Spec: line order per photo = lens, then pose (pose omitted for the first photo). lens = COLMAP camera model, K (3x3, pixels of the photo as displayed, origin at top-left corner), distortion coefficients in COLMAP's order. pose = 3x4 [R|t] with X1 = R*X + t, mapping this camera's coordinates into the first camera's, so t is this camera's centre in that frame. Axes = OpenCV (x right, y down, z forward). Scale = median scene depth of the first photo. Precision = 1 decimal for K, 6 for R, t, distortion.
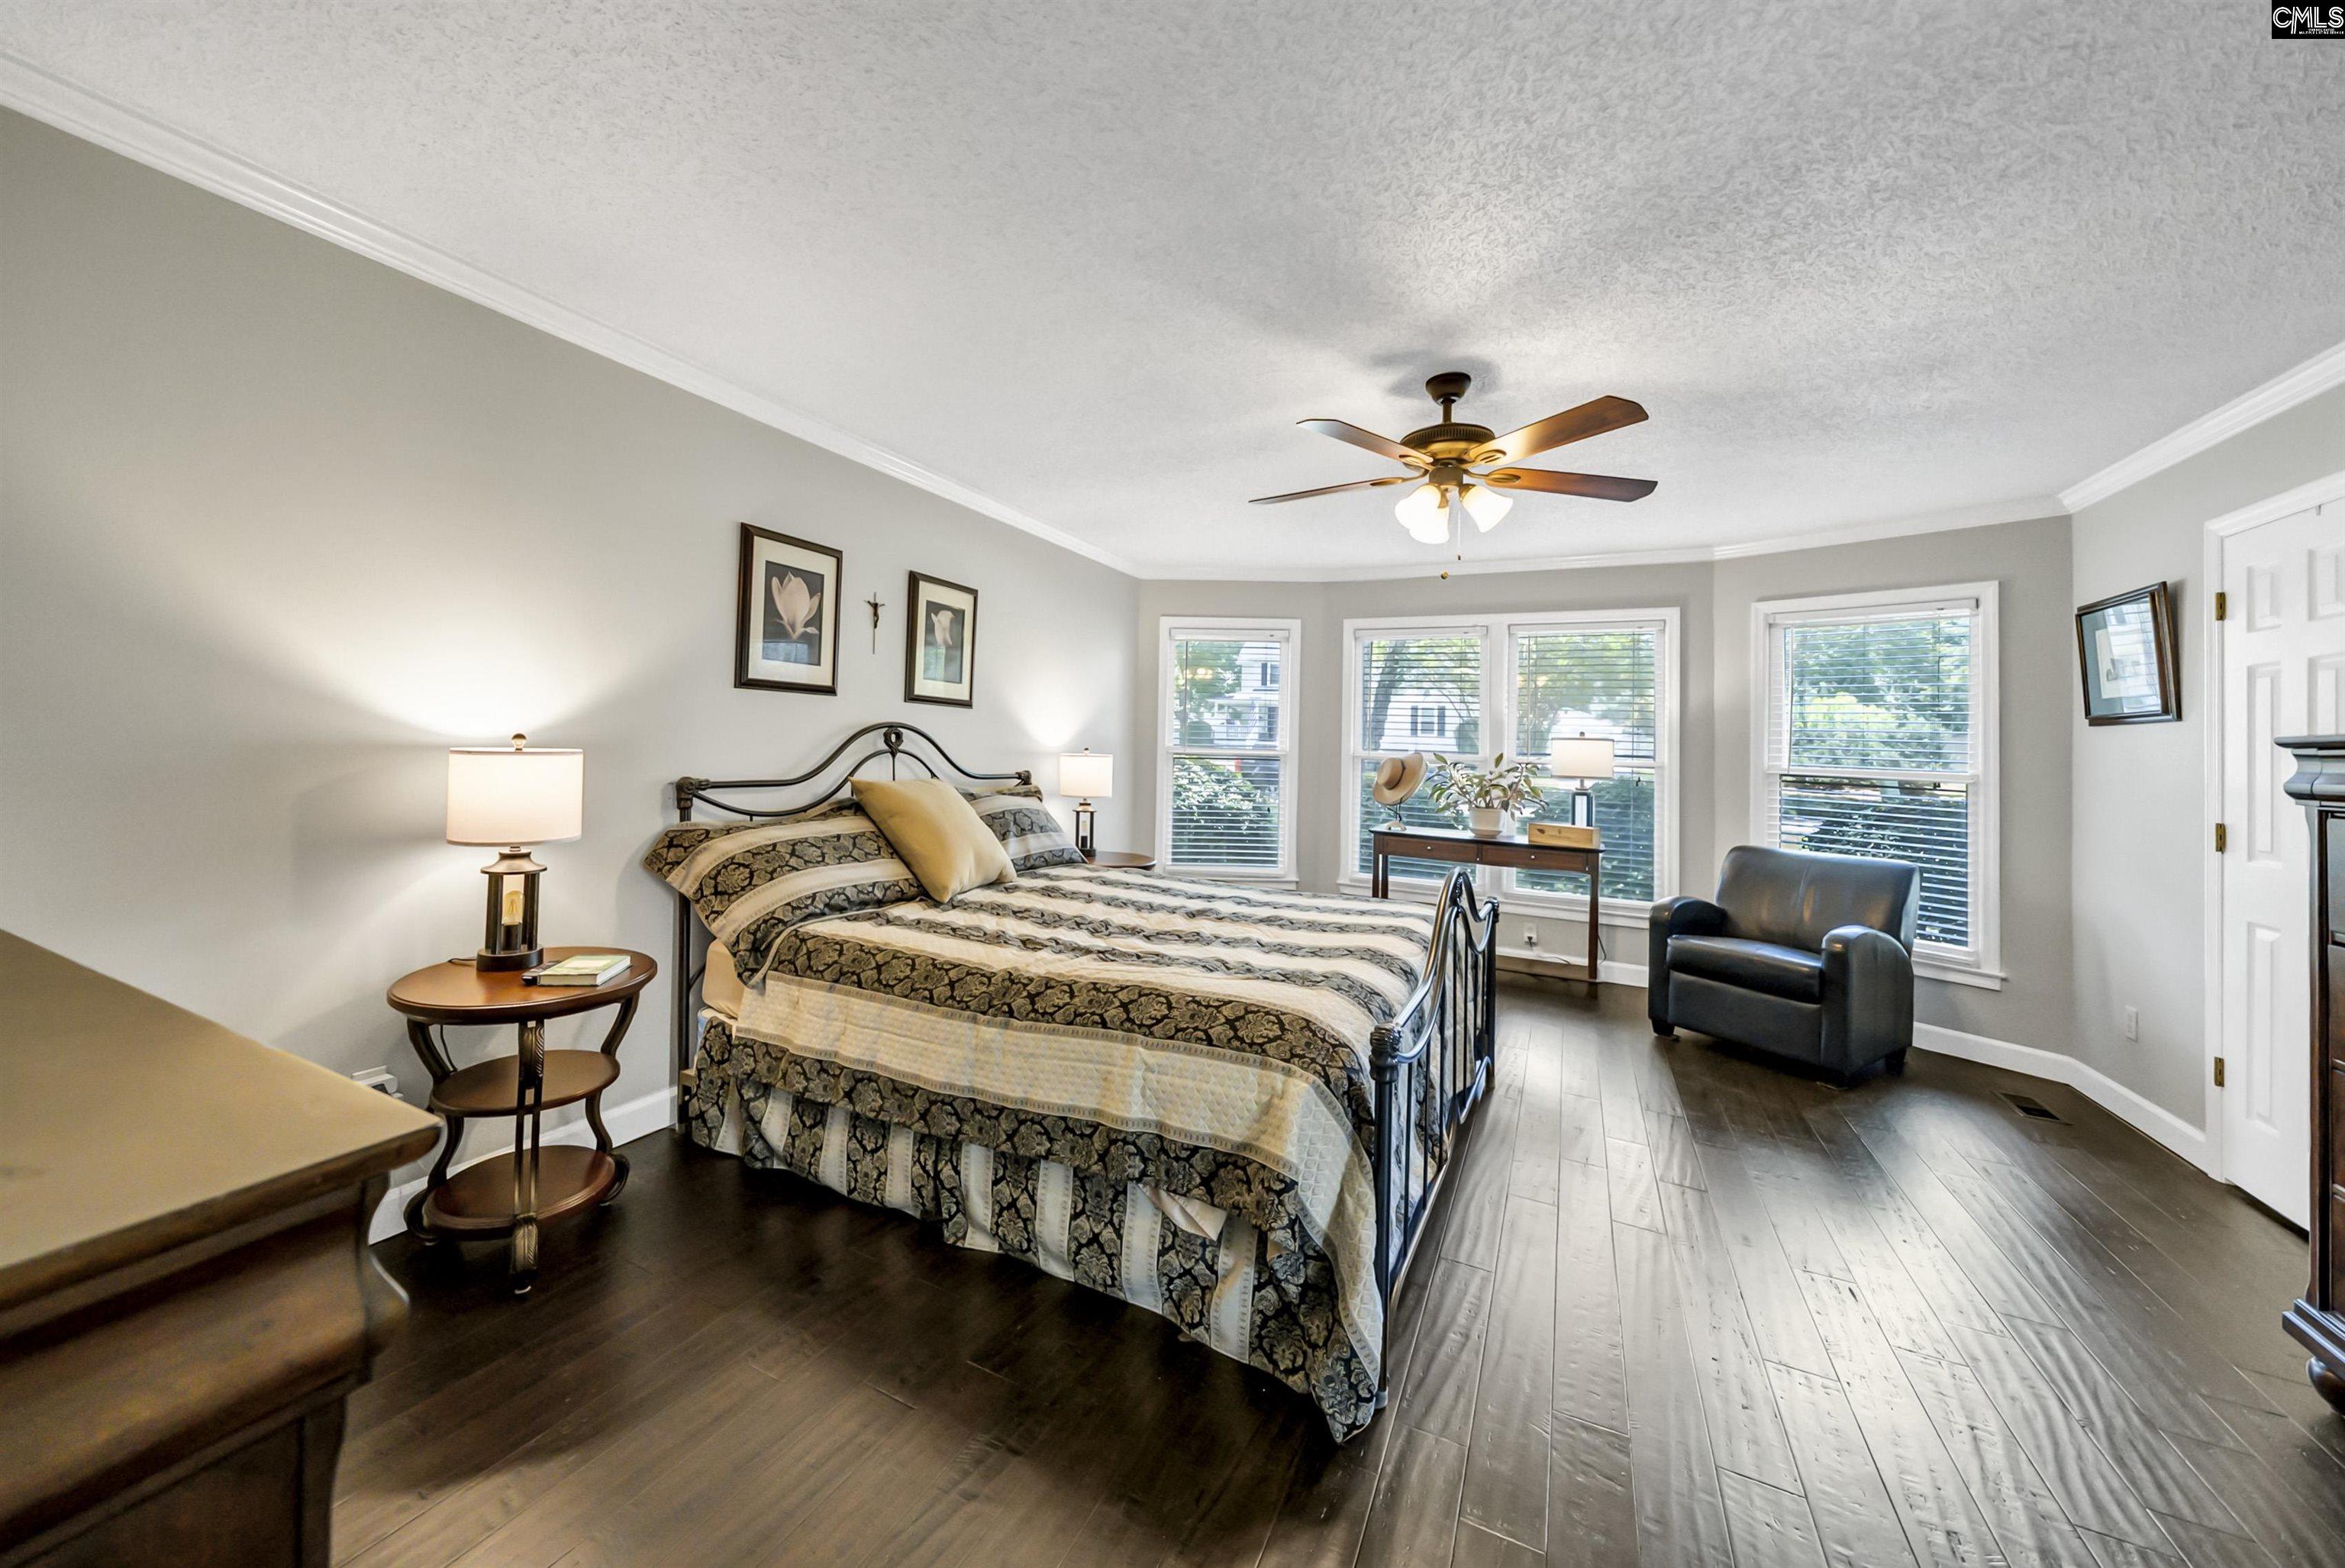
lens RADIAL K [[864.1, 0, 1172.8], [0, 864.1, 723.4], [0, 0, 1]] dist [-0.000727, -0.000068]
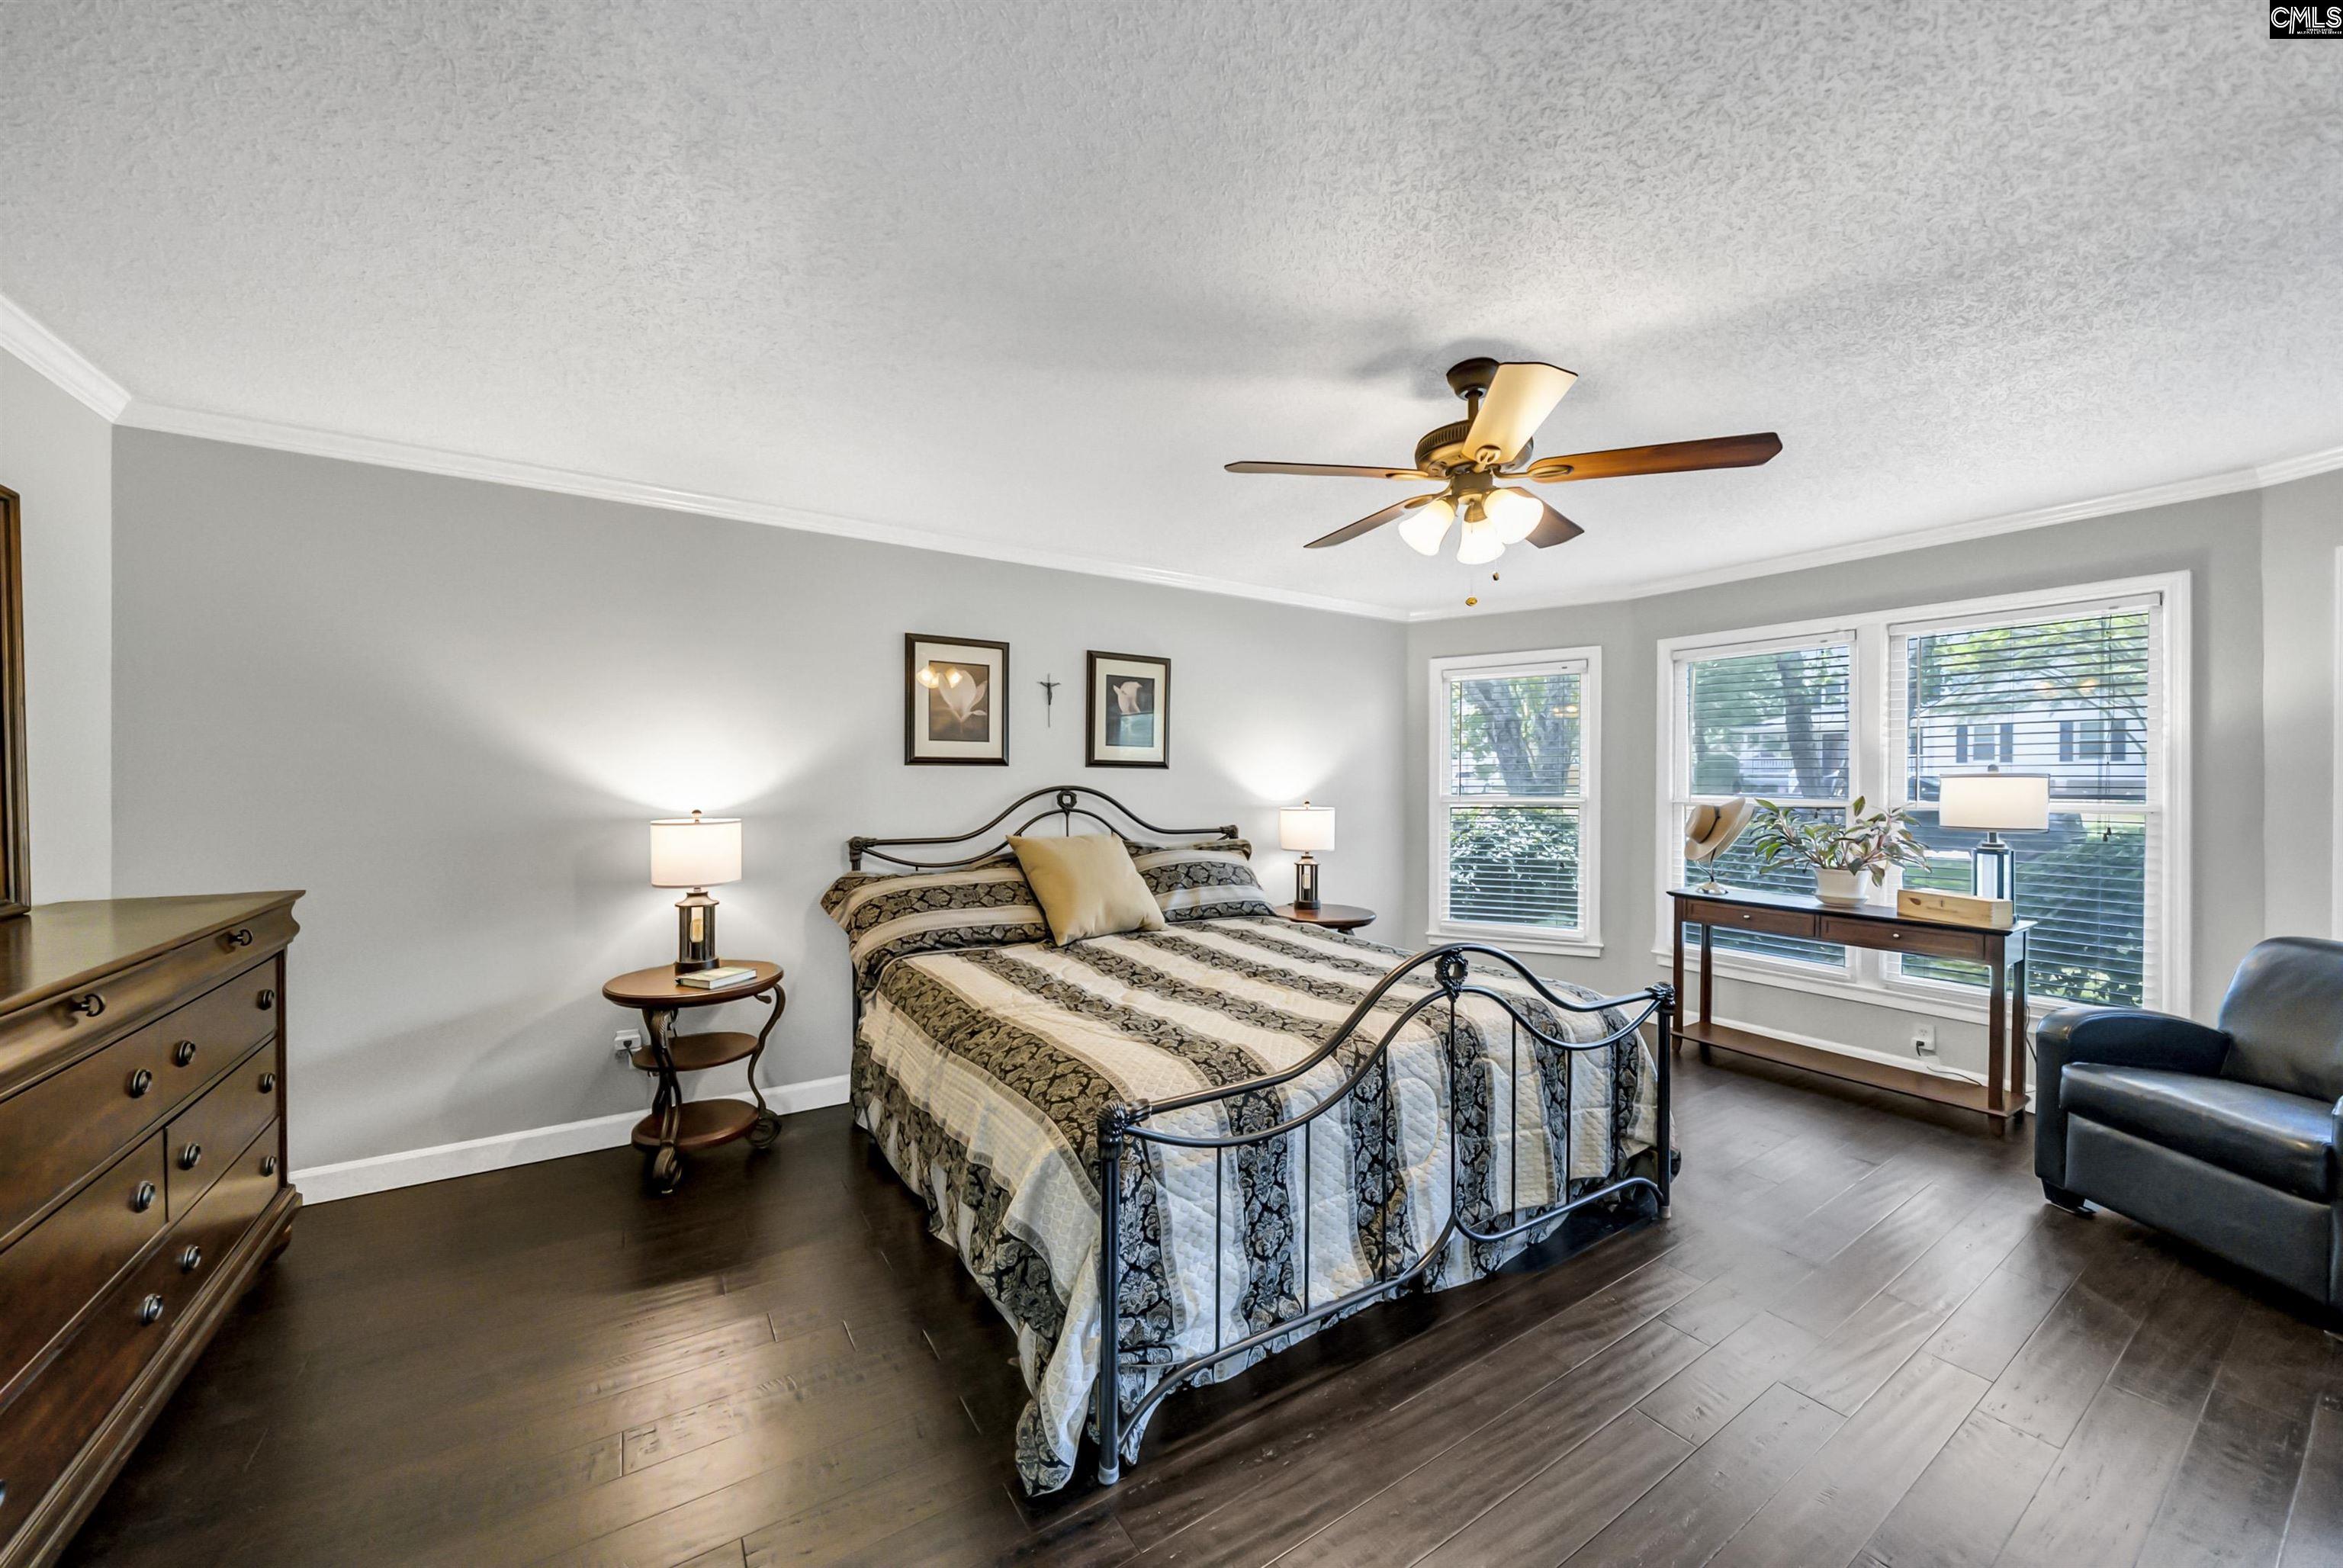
lens RADIAL K [[842.8, 0, 1171.1], [0, 842.8, 790.1], [0, 0, 1]] dist [-0.002000, -0.000385]
pose [[0.870956, -0.024933, -0.490728, 0.368840], [0.036444, 0.999239, 0.013911, -0.006633], [0.490007, -0.030000, 0.871202, 0.100044]]
